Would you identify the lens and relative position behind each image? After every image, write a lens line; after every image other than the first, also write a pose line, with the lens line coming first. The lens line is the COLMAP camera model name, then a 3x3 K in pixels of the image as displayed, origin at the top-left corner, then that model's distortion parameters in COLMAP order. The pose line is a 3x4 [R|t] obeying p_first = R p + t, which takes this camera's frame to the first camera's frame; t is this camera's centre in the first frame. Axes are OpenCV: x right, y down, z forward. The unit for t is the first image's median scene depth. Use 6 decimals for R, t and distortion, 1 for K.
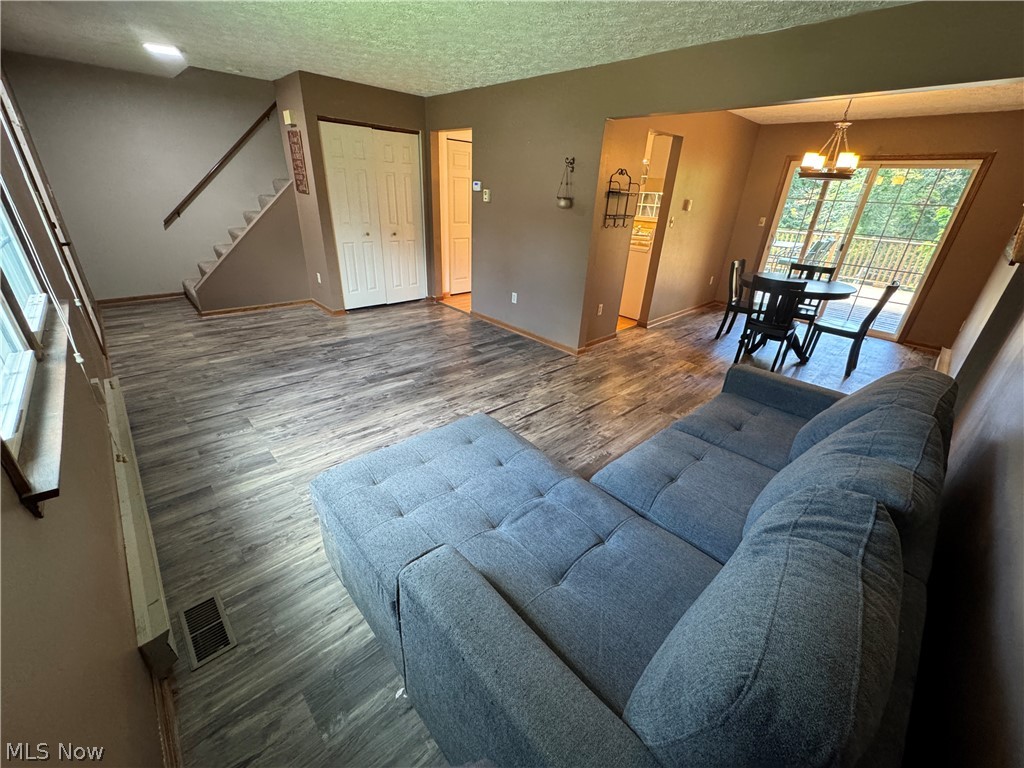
lens RADIAL K [[409.6, 0, 510.8], [0, 409.6, 381.8], [0, 0, 1]] dist [-0.003127, 0.000506]
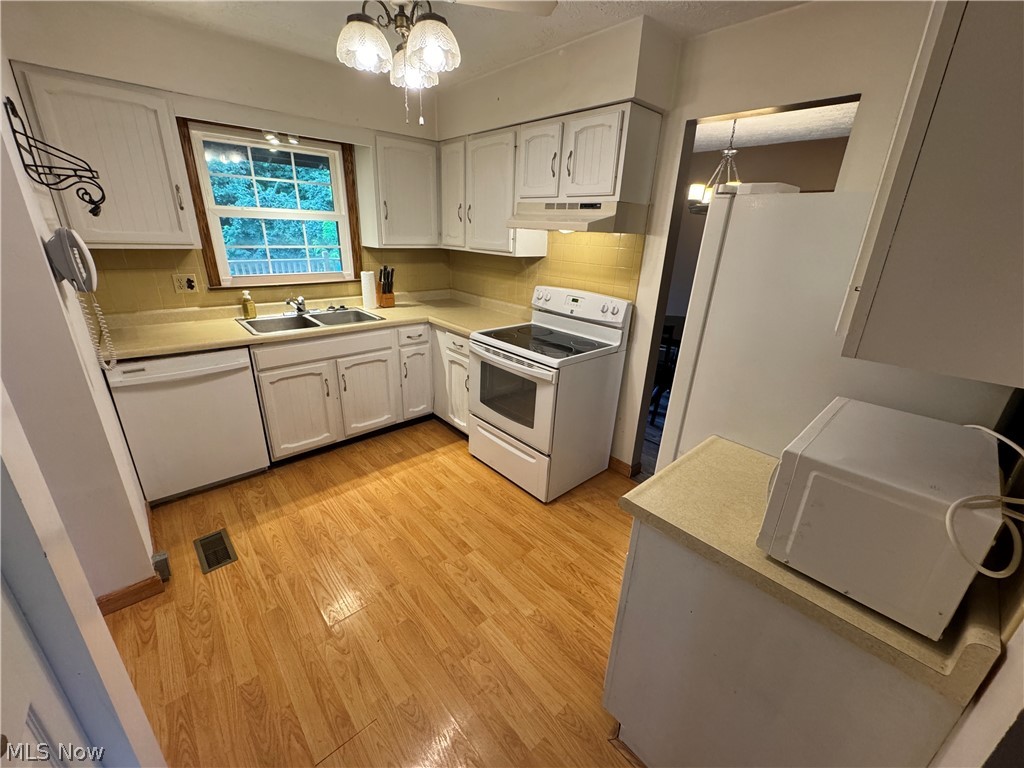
lens RADIAL K [[409.6, 0, 512.2], [0, 409.6, 385.4], [0, 0, 1]] dist [-0.003127, 0.000506]
pose [[0.027401, -0.392026, 0.919546, -0.180245], [0.395143, 0.849219, 0.350270, -0.662722], [-0.918211, 0.353754, 0.178176, 1.375965]]
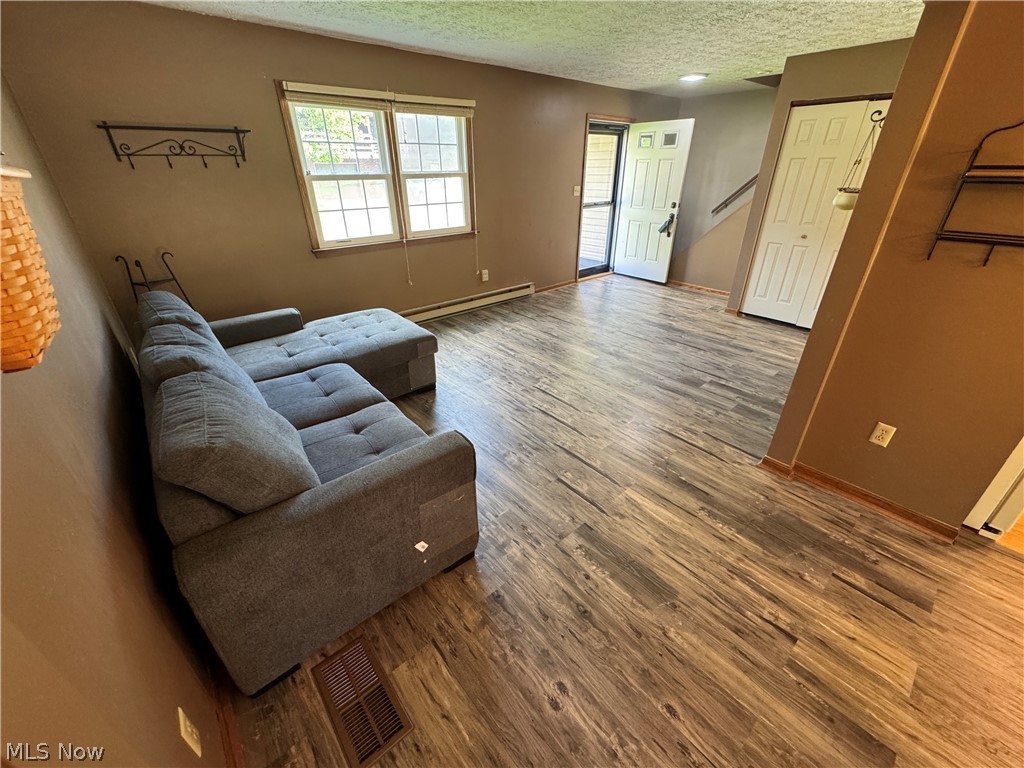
lens RADIAL K [[409.6, 0, 514.8], [0, 409.6, 382.6], [0, 0, 1]] dist [-0.003127, 0.000506]
pose [[-0.033964, 0.424159, -0.904951, 0.704085], [-0.424603, 0.813569, 0.397263, -0.260535], [0.904742, 0.397737, 0.152467, 0.598394]]
